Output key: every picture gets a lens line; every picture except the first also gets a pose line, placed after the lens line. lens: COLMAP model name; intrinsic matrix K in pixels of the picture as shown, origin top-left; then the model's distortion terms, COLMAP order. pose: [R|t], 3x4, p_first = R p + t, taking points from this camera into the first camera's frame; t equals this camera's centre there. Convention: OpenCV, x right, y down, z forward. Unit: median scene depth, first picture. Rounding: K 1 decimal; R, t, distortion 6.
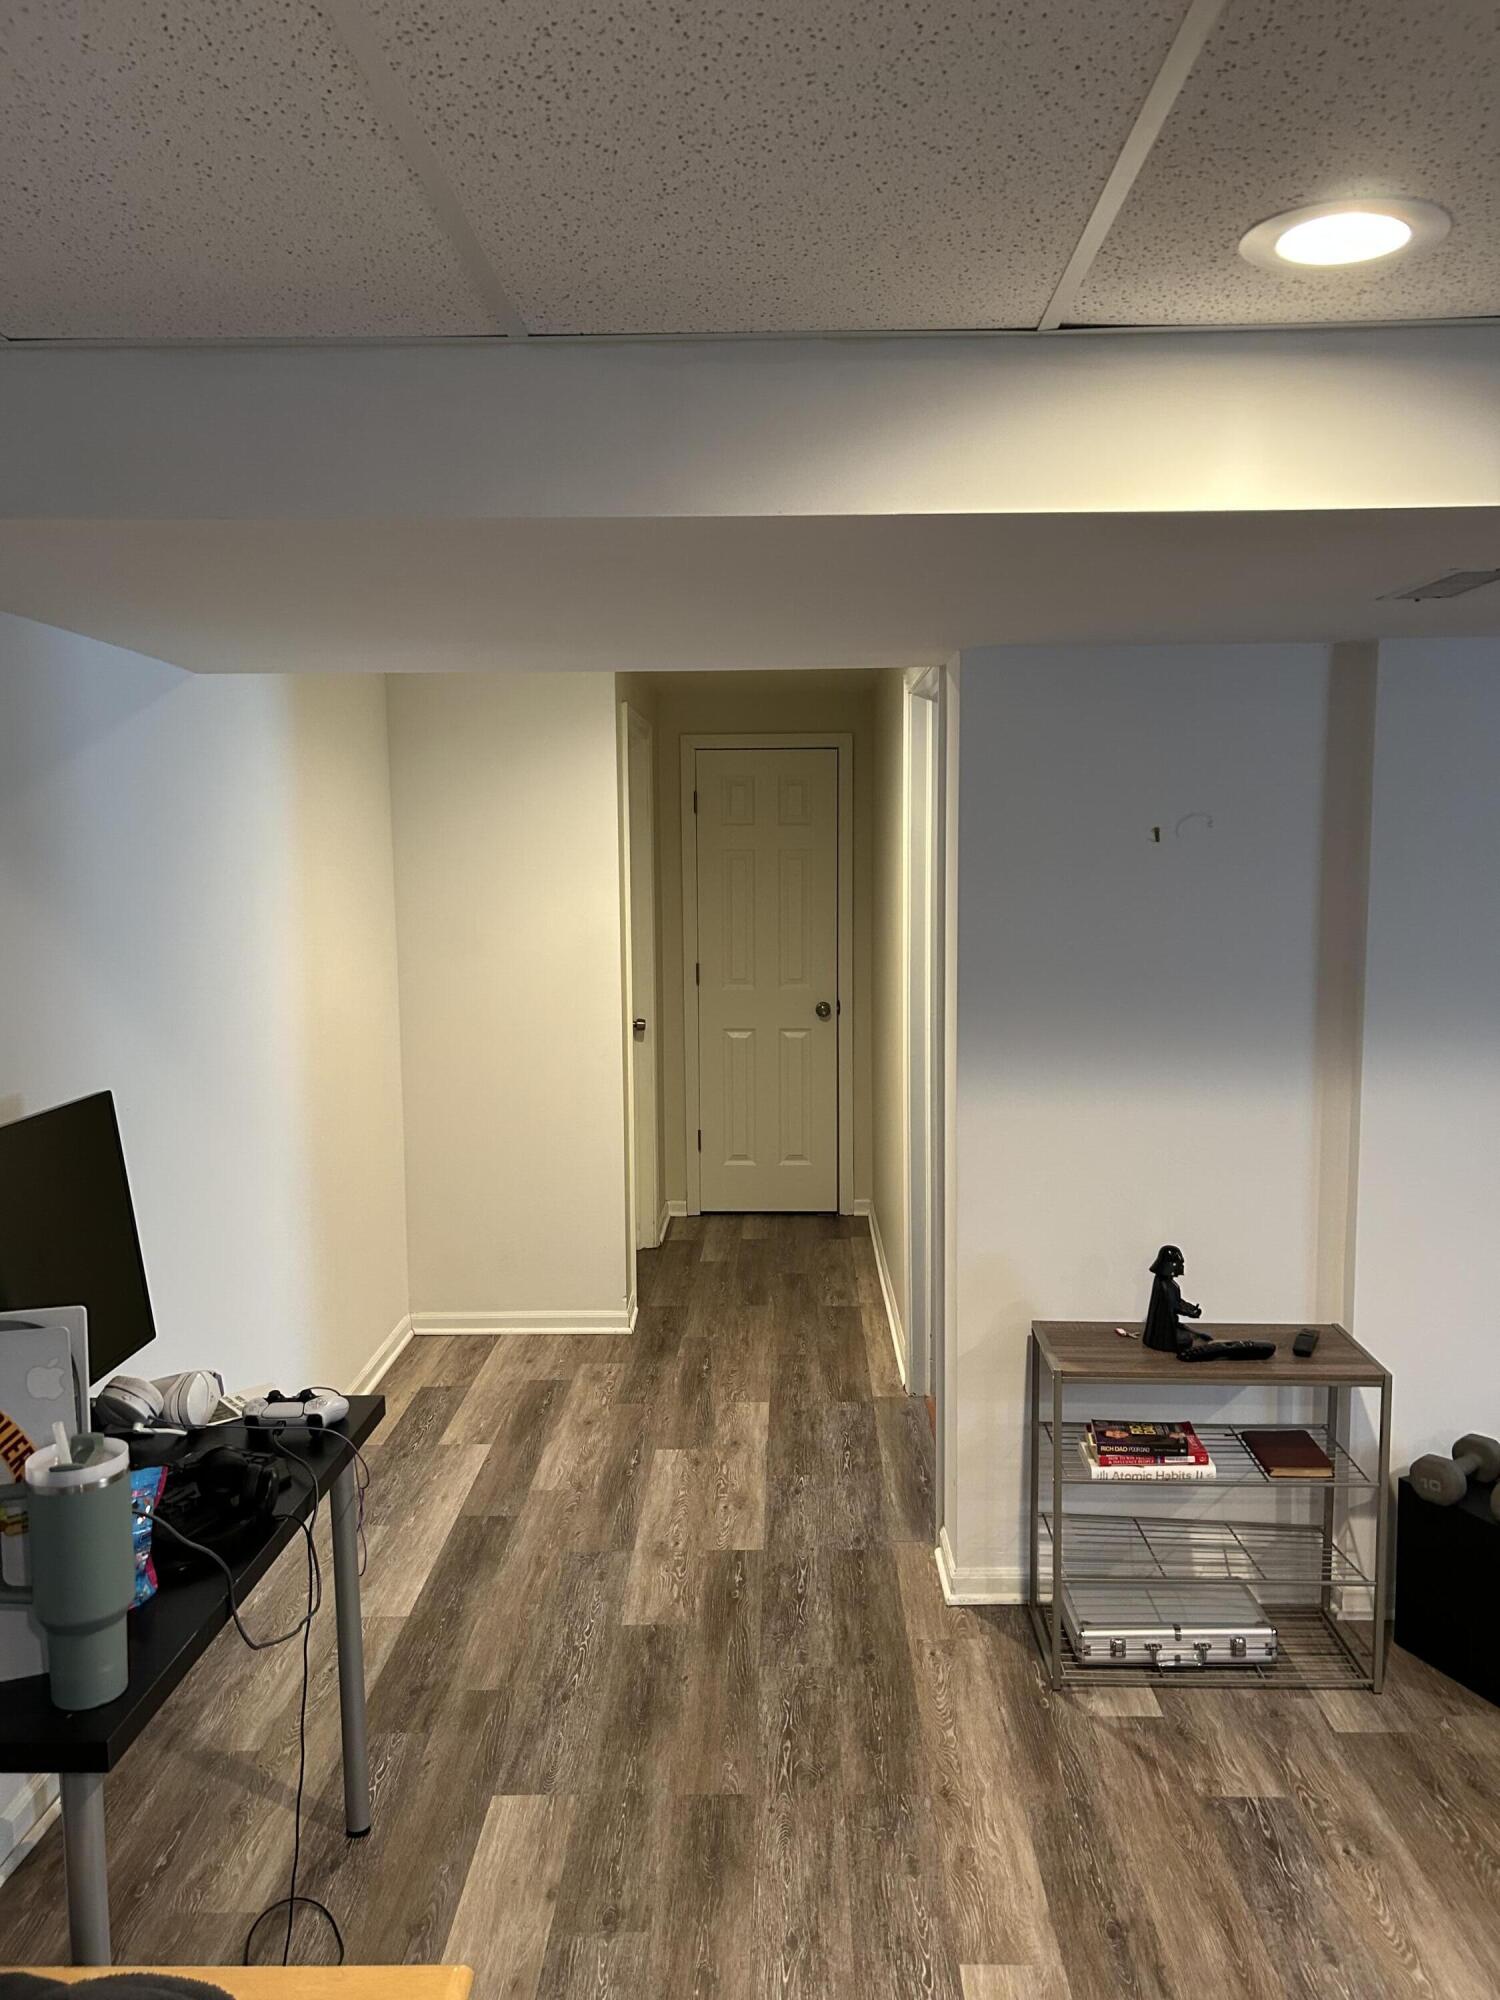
lens RADIAL K [[1511.1, 0, 749.4], [0, 1511.1, 998.7], [0, 0, 1]] dist [0.028027, -0.020732]
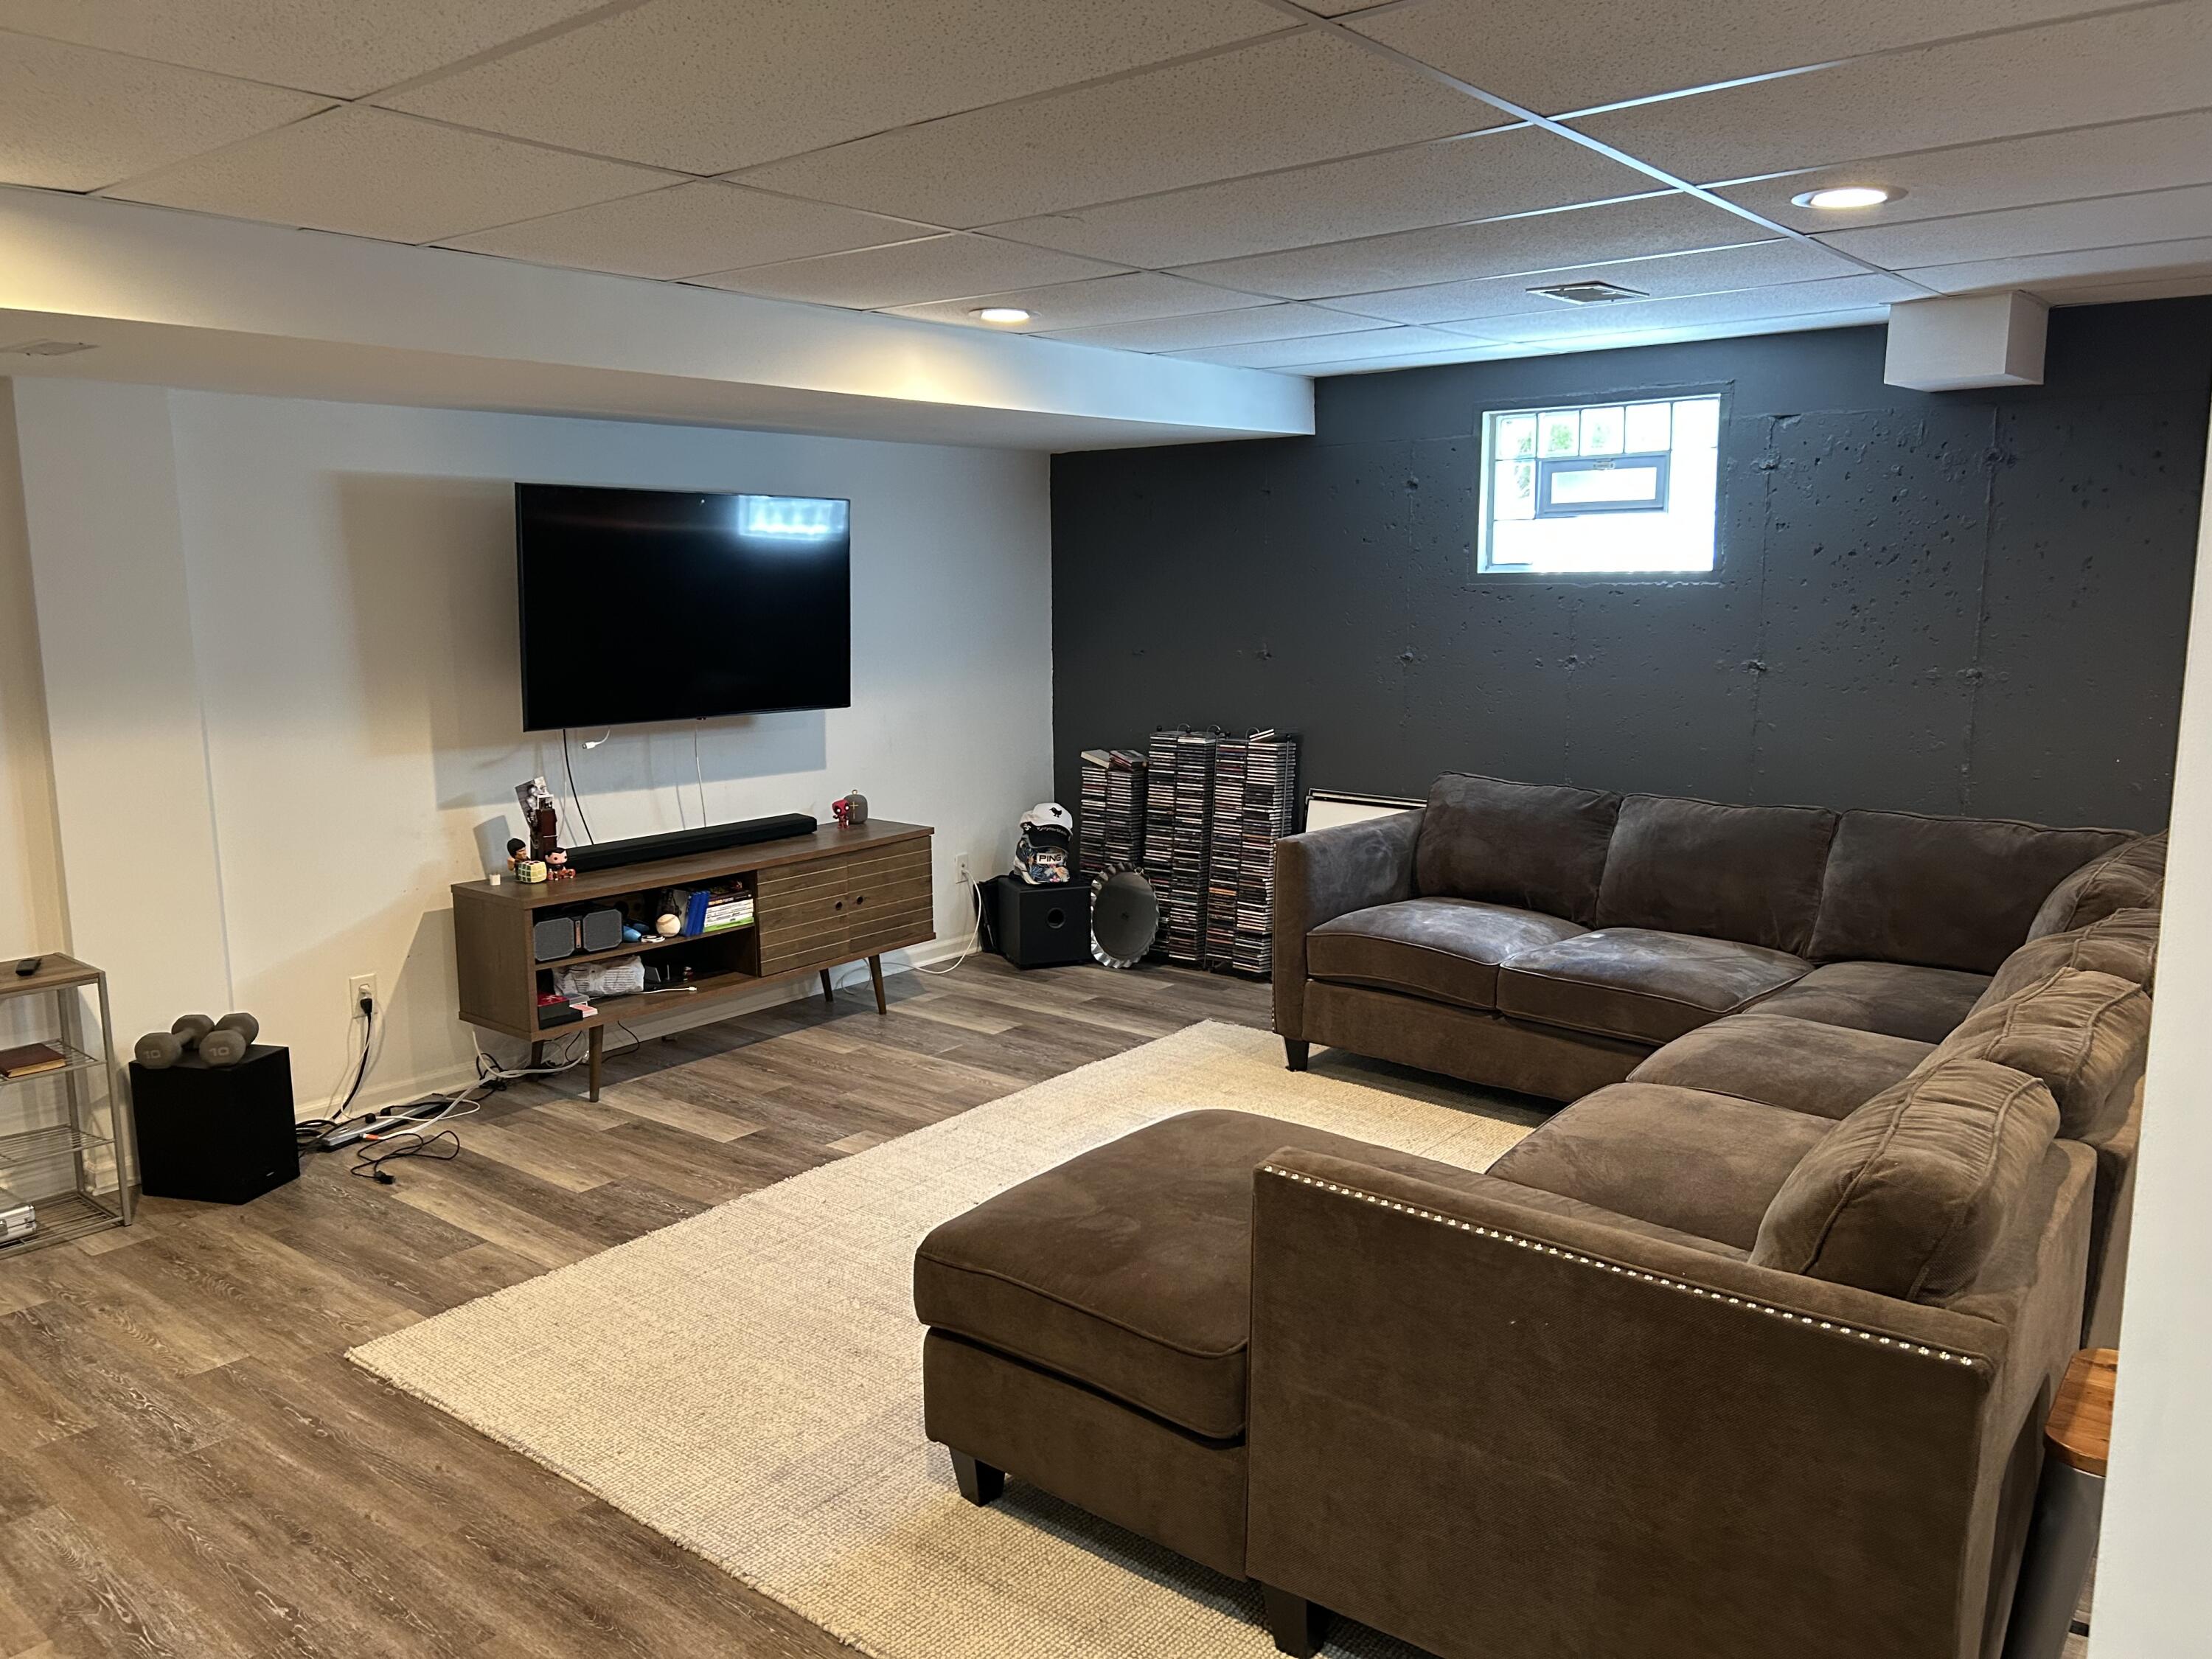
lens RADIAL K [[1671.3, 0, 1109.6], [0, 1671.3, 831.0], [0, 0, 1]] dist [0.028027, -0.020732]
pose [[0.613576, -0.122958, 0.780004, -0.135591], [0.078537, 0.992407, 0.094660, 0.060567], [-0.785720, 0.003178, 0.618574, -0.495991]]
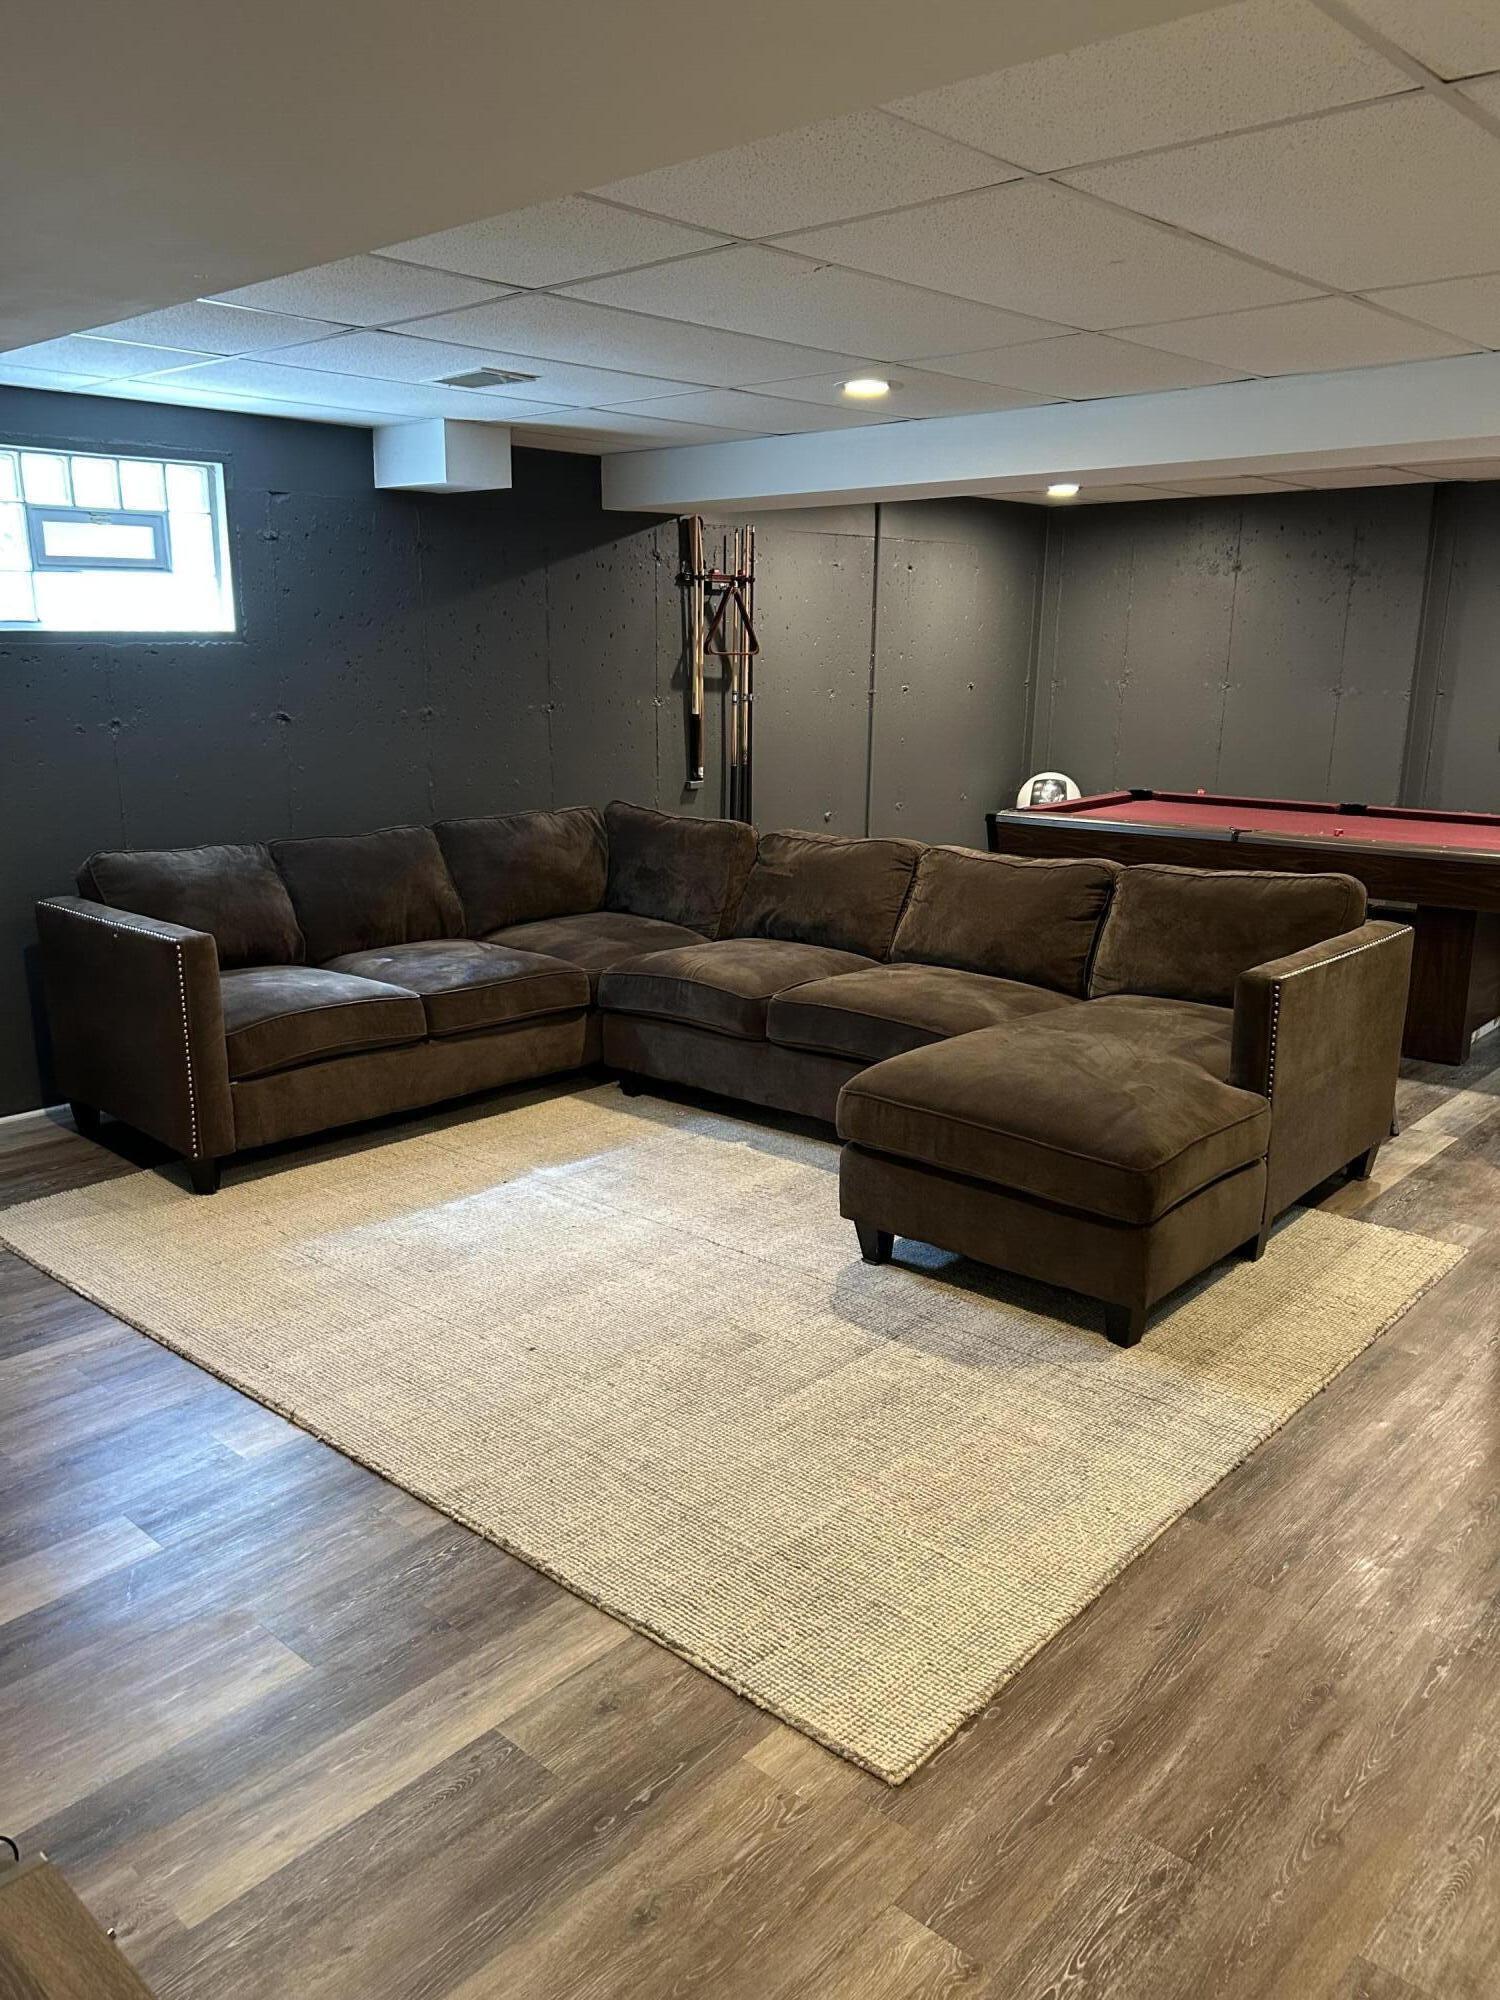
lens RADIAL K [[1511.1, 0, 749.2], [0, 1511.1, 999.3], [0, 0, 1]] dist [0.028027, -0.020732]
pose [[-0.758990, -0.147546, 0.634164, 0.060030], [0.065574, 0.951712, 0.299908, -0.078267], [-0.647792, 0.269212, -0.712665, 1.101985]]
